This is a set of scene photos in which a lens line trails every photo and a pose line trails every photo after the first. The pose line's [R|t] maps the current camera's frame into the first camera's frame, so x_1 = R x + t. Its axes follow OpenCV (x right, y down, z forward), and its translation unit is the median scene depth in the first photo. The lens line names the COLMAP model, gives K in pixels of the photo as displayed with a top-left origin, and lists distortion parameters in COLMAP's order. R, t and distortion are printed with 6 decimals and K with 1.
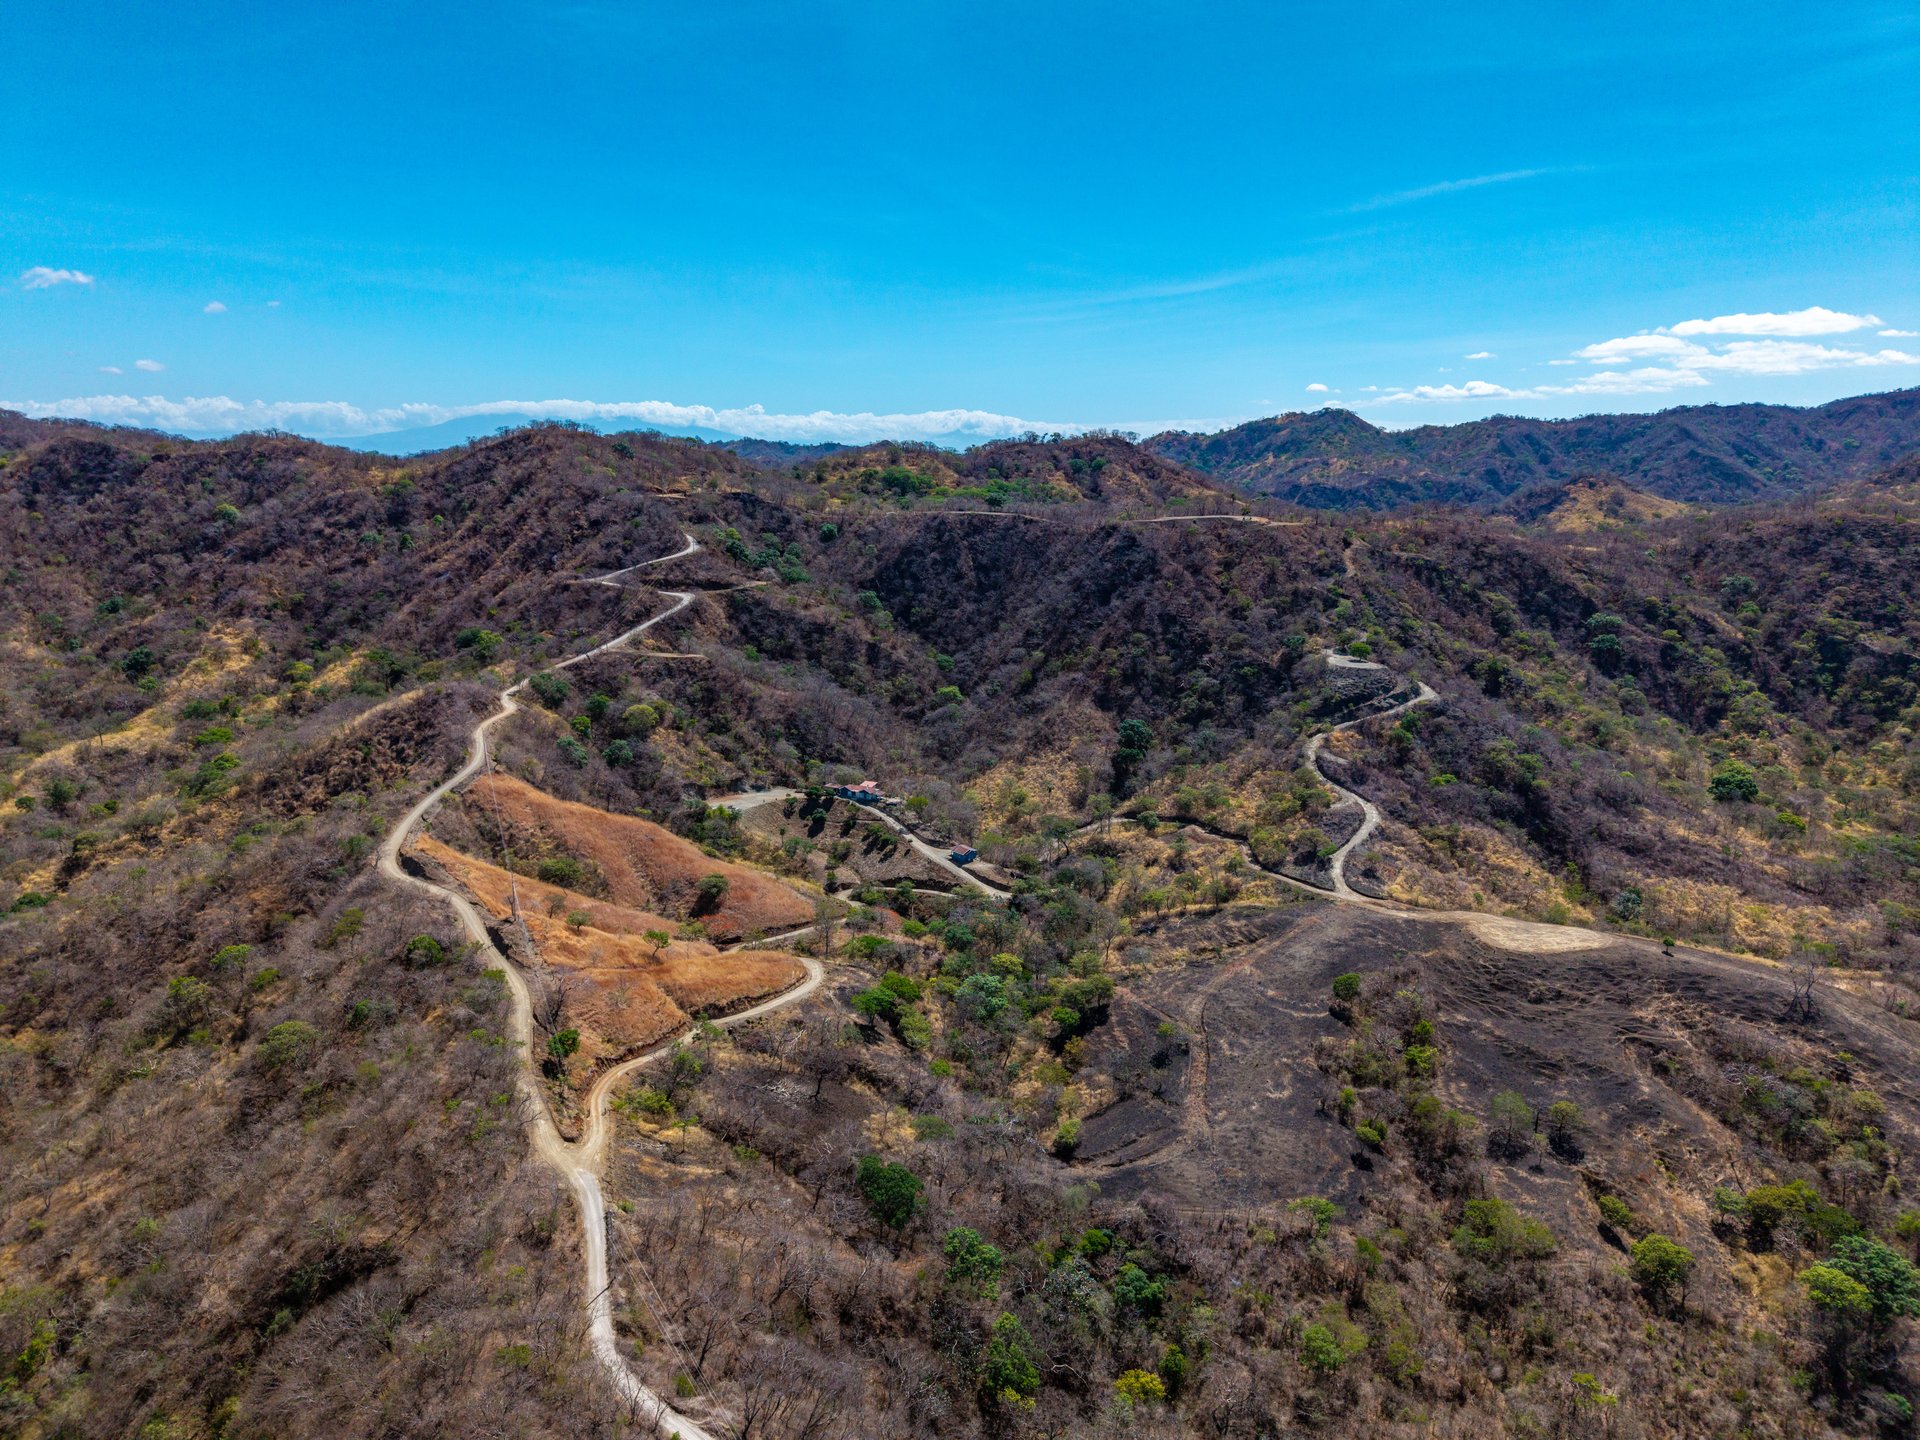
lens RADIAL K [[1305.8, 0, 985.8], [0, 1305.8, 739.3], [0, 0, 1]] dist [0.044913, -0.050151]
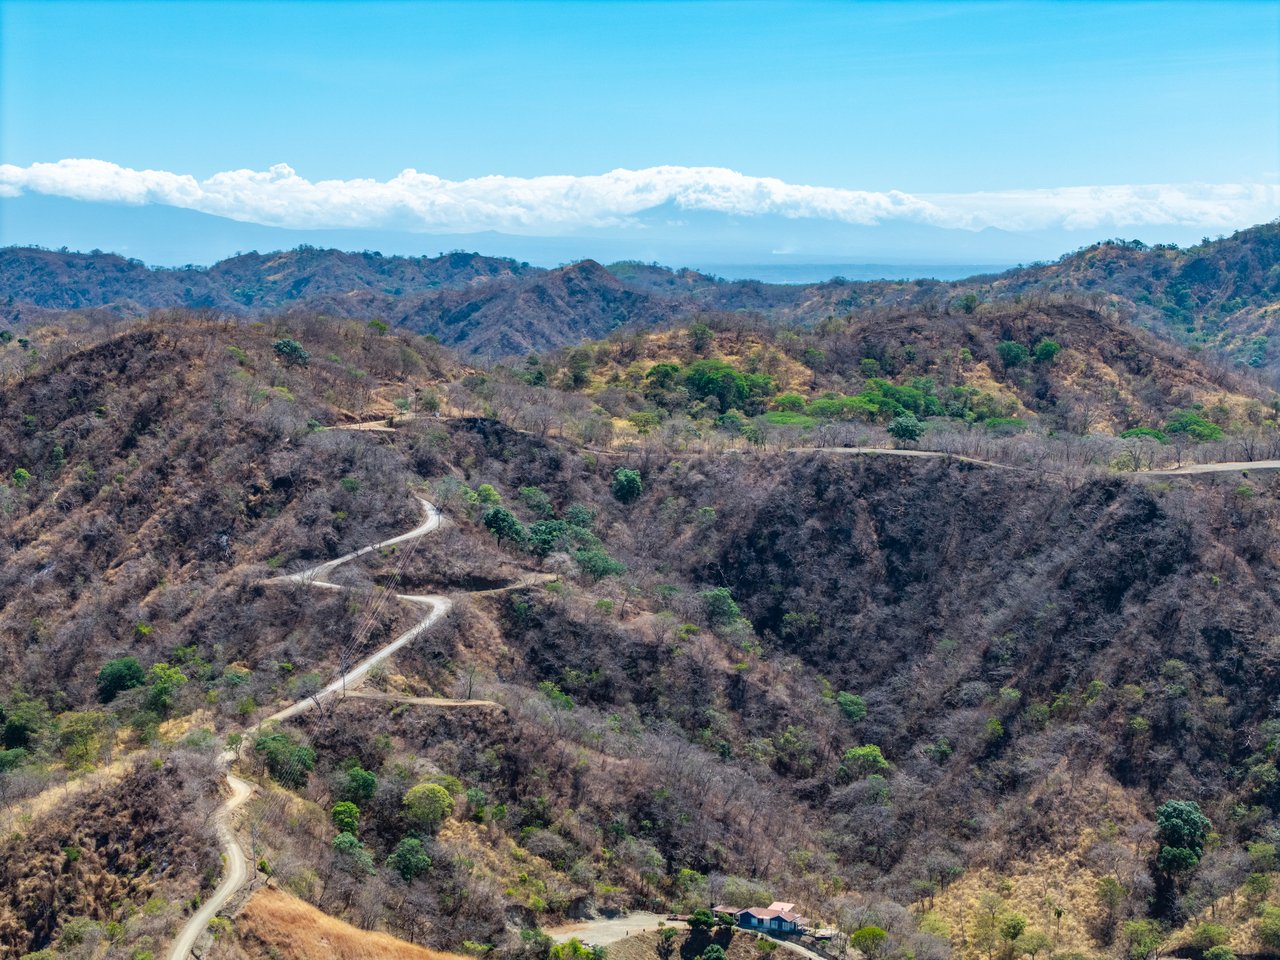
lens RADIAL K [[2629.0, 0, 642.6], [0, 2629.0, 490.1], [0, 0, 1]] dist [-0.137991, 0.000000]
pose [[0.999622, -0.004779, -0.027082, -0.107607], [0.001437, 0.992516, -0.122103, -0.010370], [0.027463, 0.122018, 0.992148, -0.266733]]
